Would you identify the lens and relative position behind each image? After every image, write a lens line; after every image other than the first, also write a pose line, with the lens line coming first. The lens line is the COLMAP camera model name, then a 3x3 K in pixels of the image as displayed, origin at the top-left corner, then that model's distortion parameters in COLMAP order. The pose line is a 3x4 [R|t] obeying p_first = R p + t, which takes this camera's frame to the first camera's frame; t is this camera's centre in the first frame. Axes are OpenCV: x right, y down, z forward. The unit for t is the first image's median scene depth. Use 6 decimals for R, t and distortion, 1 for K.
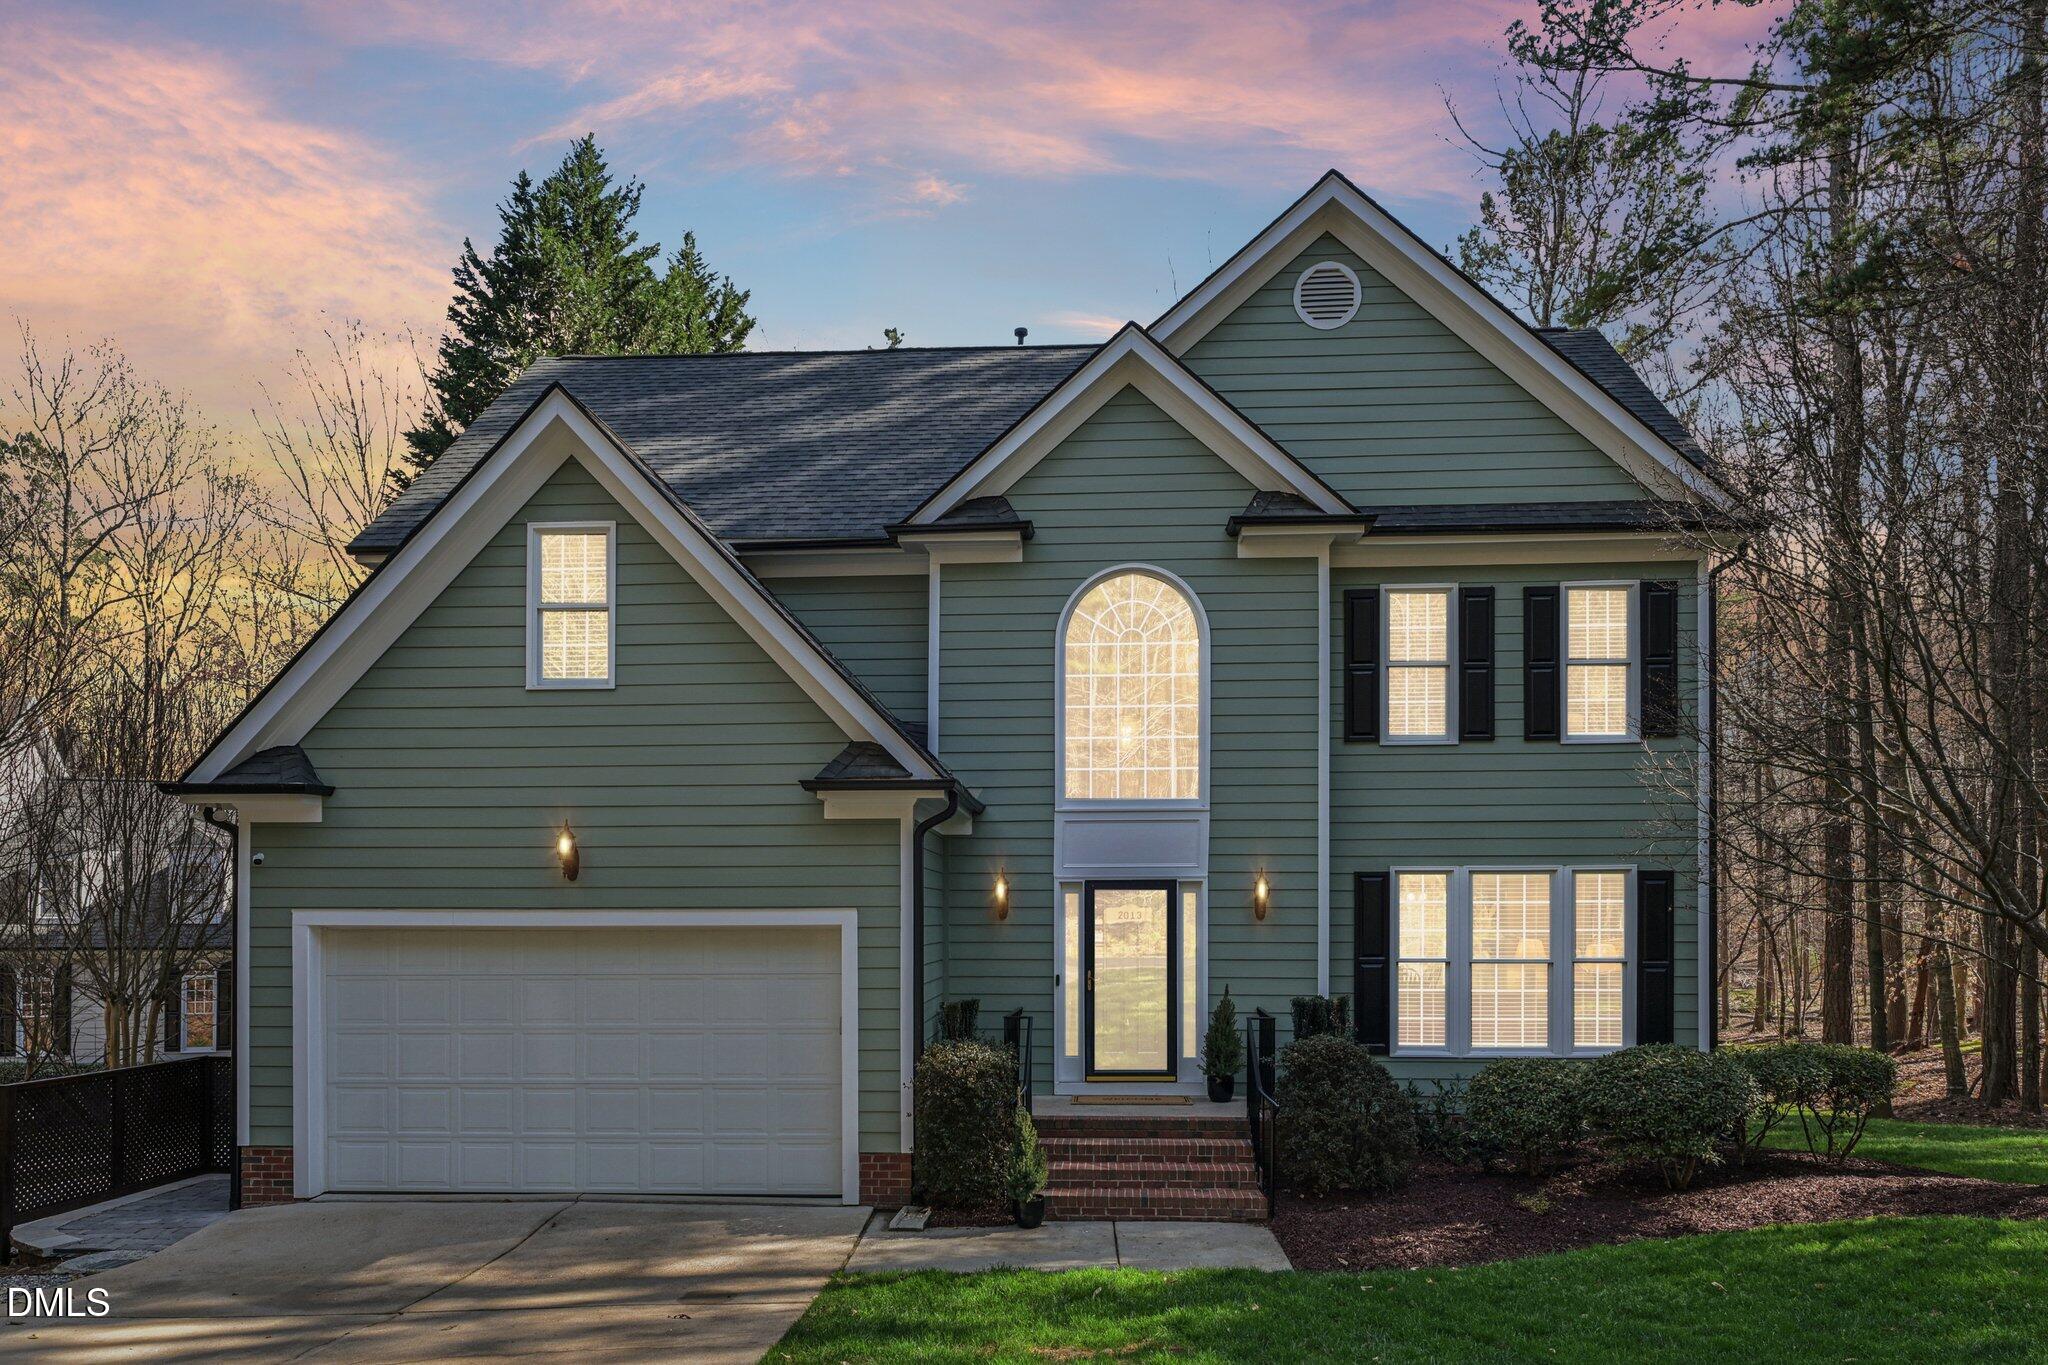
lens RADIAL K [[1305.5, 0, 1065.2], [0, 1305.5, 913.6], [0, 0, 1]] dist [-0.000227, 0.000593]
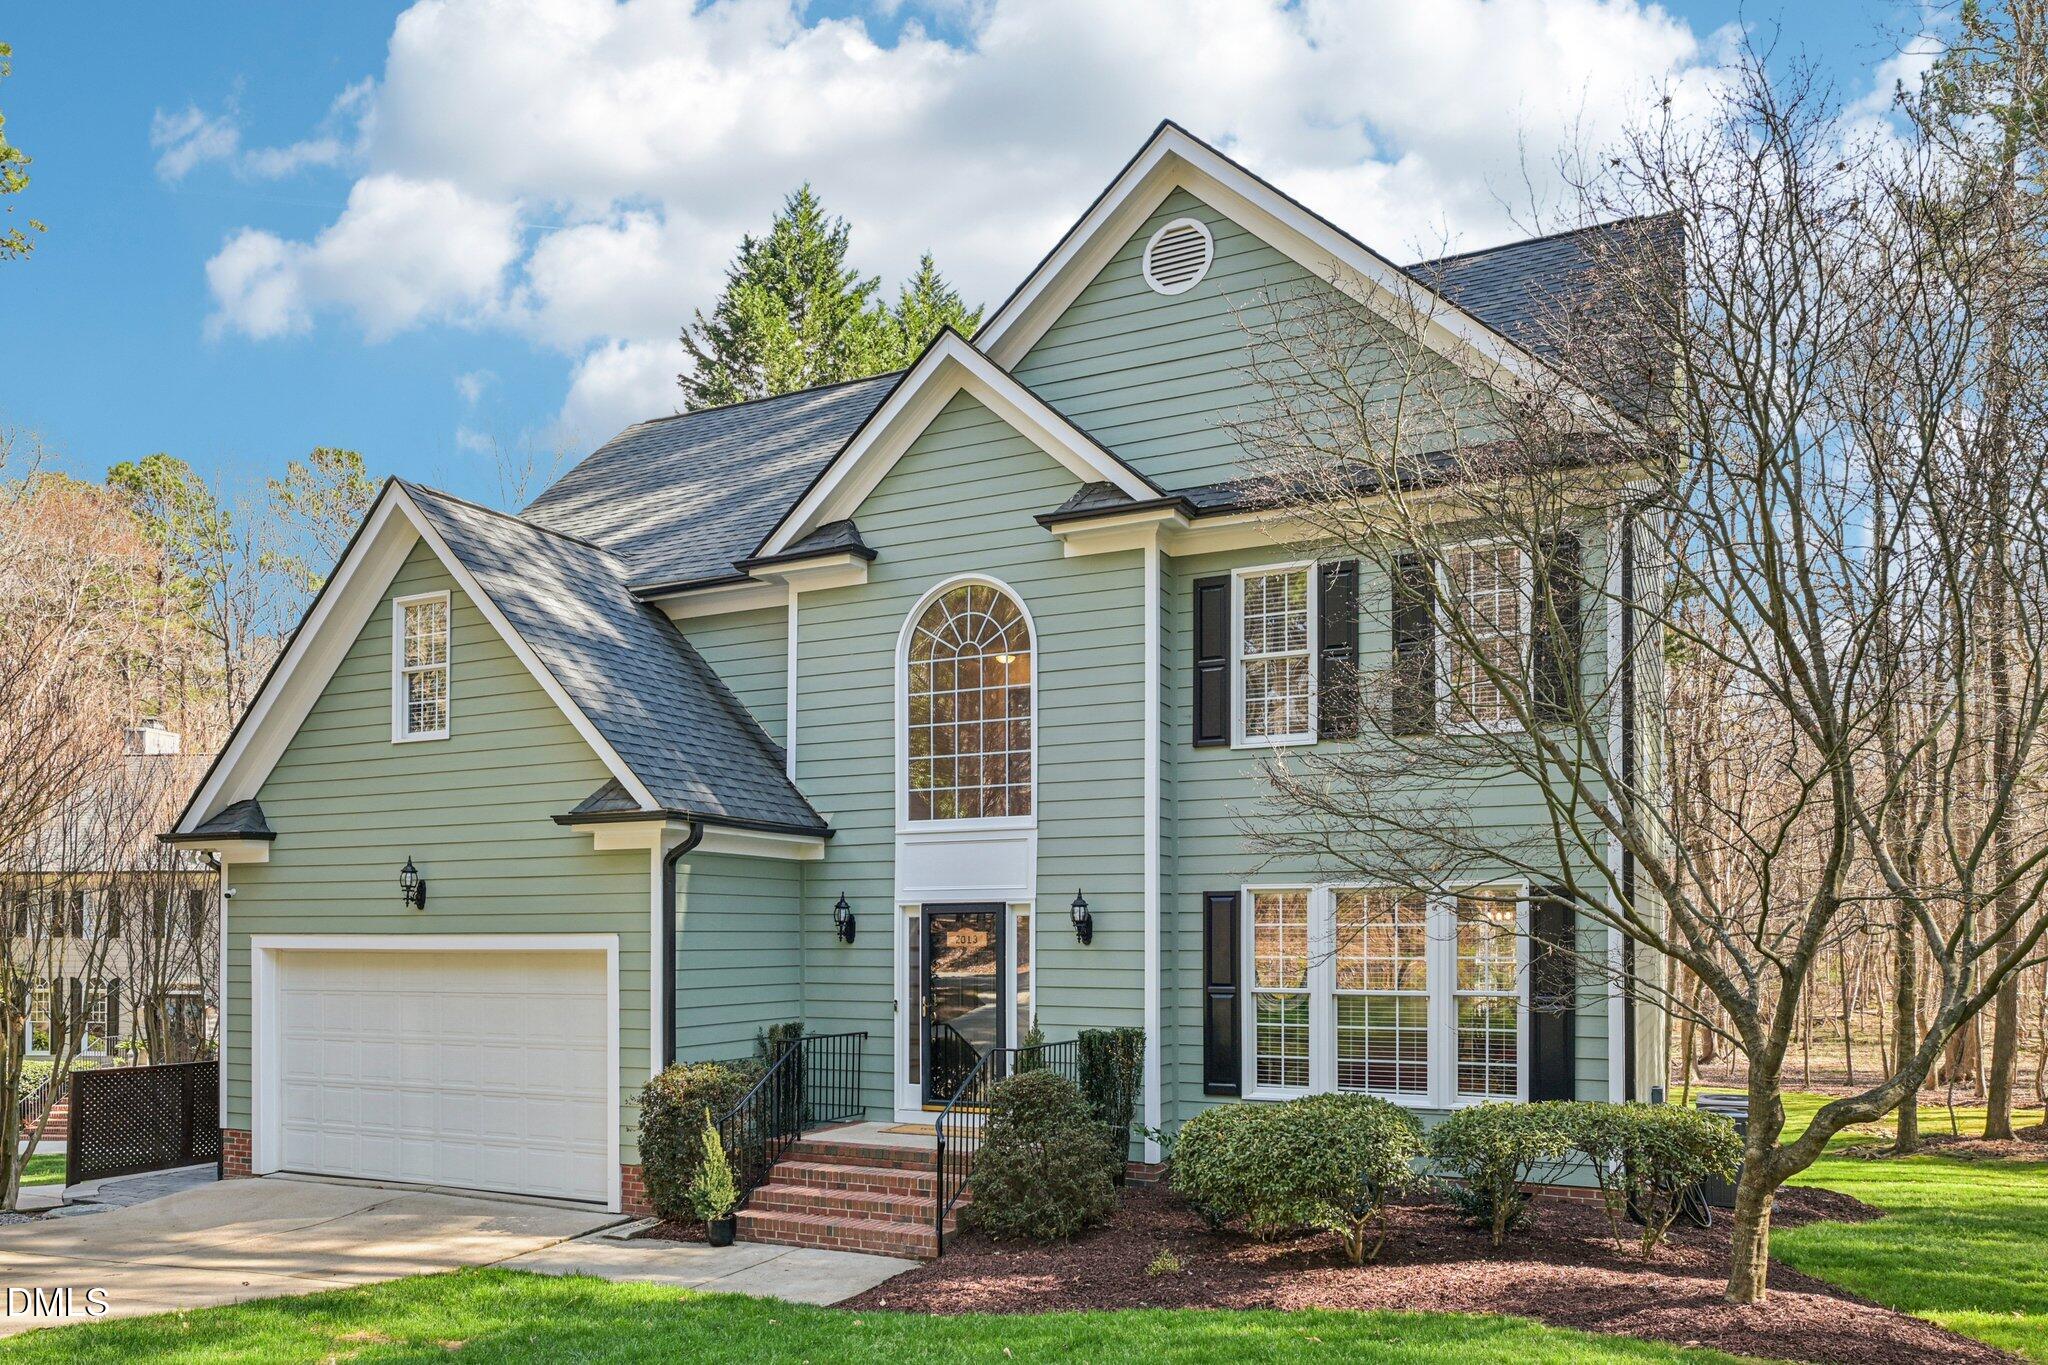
lens RADIAL K [[1421.6, 0, 1021.1], [0, 1421.6, 928.1], [0, 0, 1]] dist [-0.000827, -0.000787]
pose [[0.923954, -0.002377, -0.382497, 0.570105], [0.000851, 0.999991, -0.004158, -0.003366], [0.382503, 0.003516, 0.923947, 0.056161]]
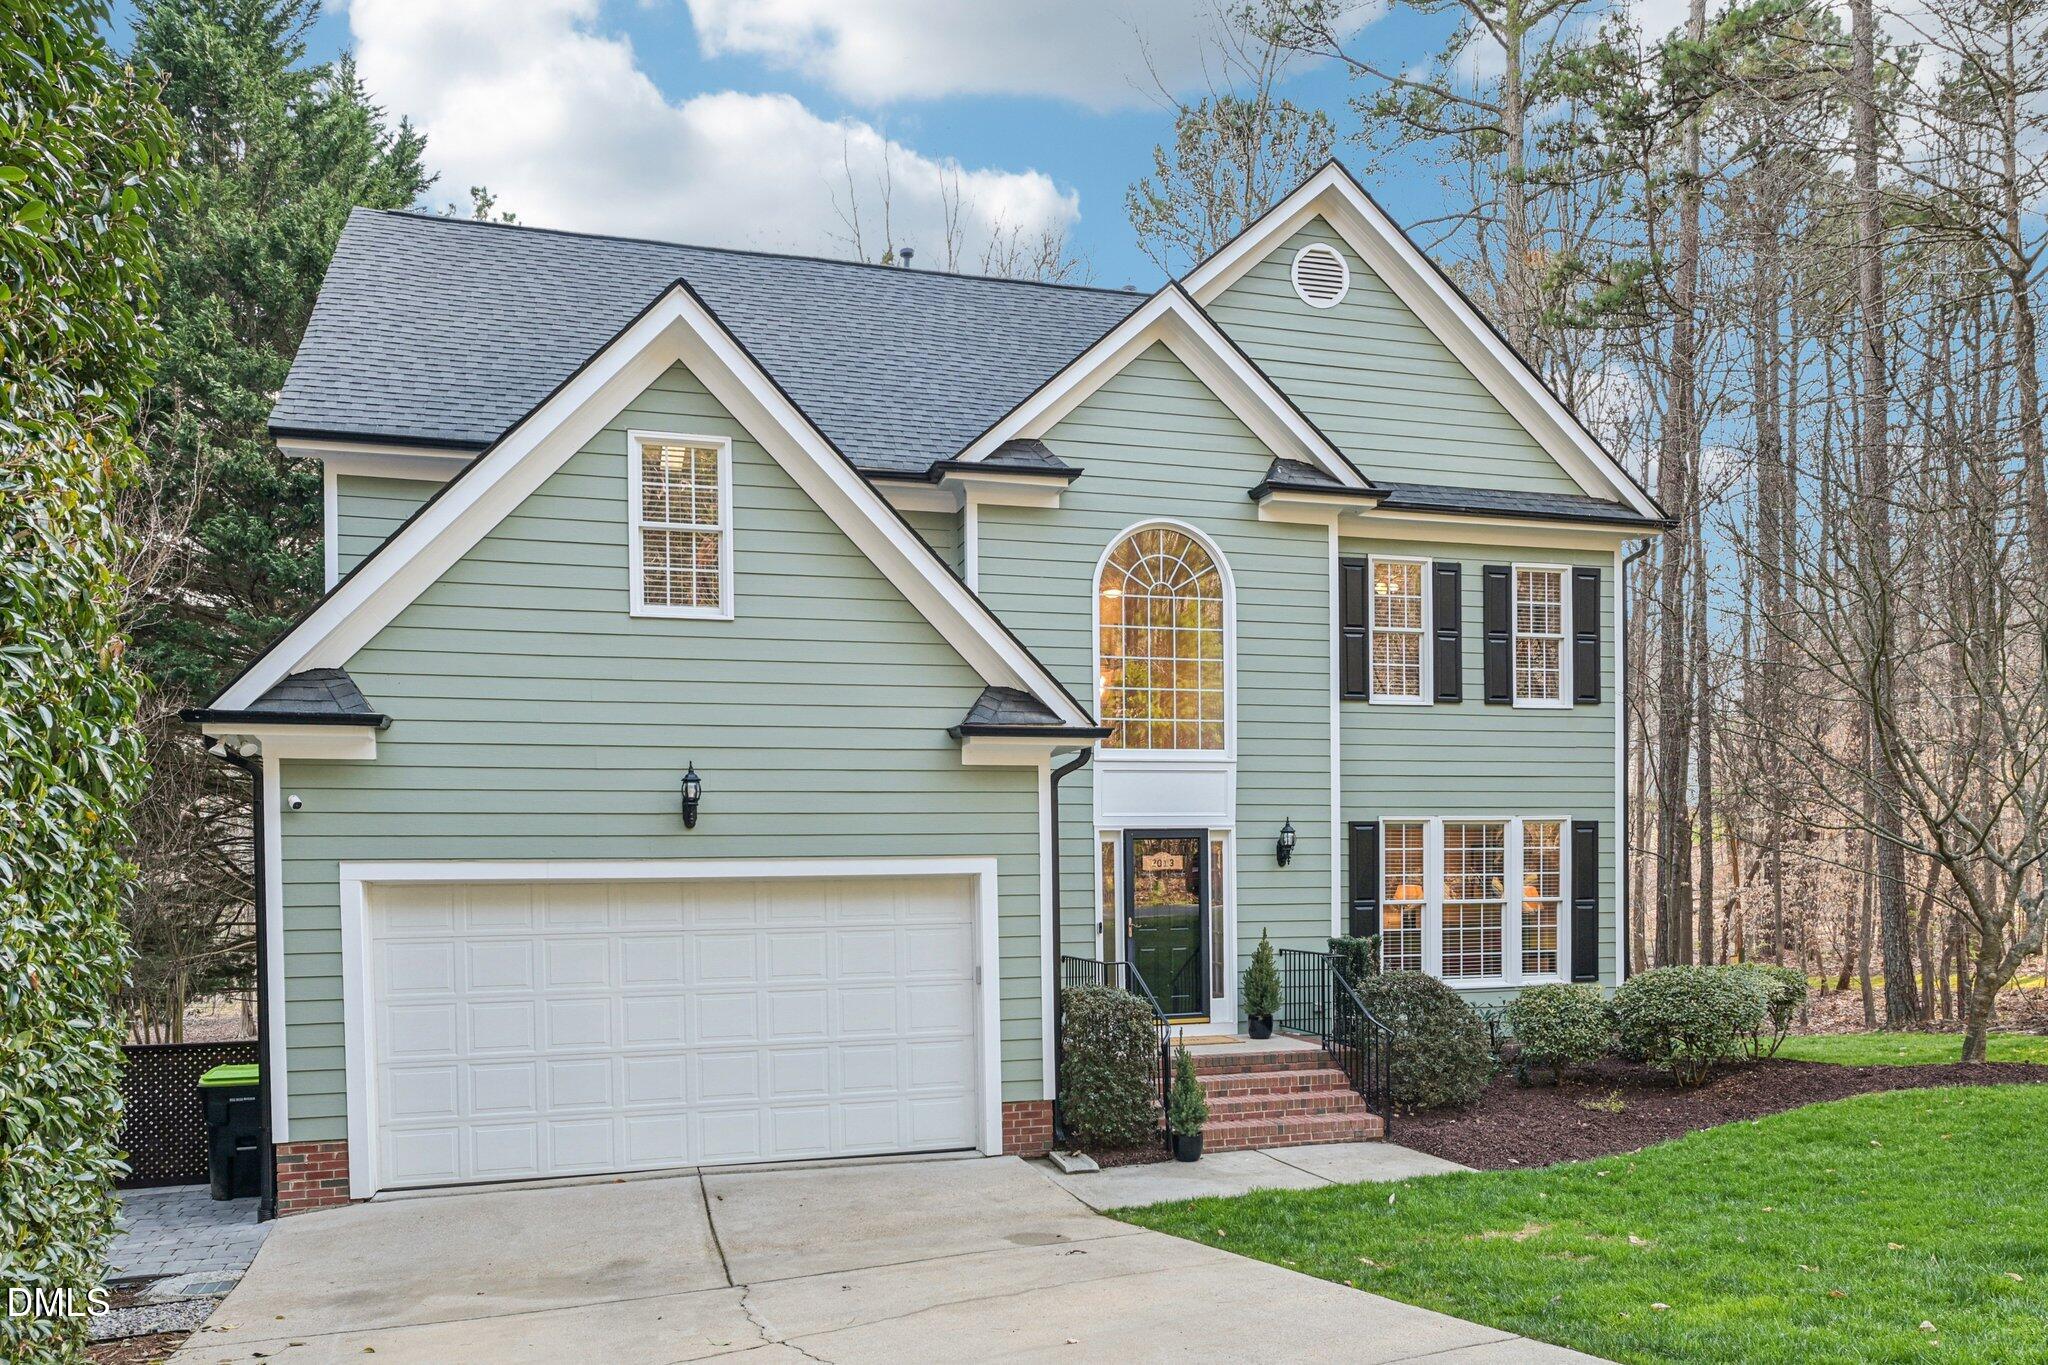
lens RADIAL K [[1401.4, 0, 1079.7], [0, 1401.4, 902.2], [0, 0, 1]] dist [0.004596, 0.000616]
pose [[0.943980, -0.016945, 0.329566, -0.438940], [0.009964, 0.999689, 0.022859, 0.007093], [-0.329851, -0.018295, 0.943856, -0.021170]]
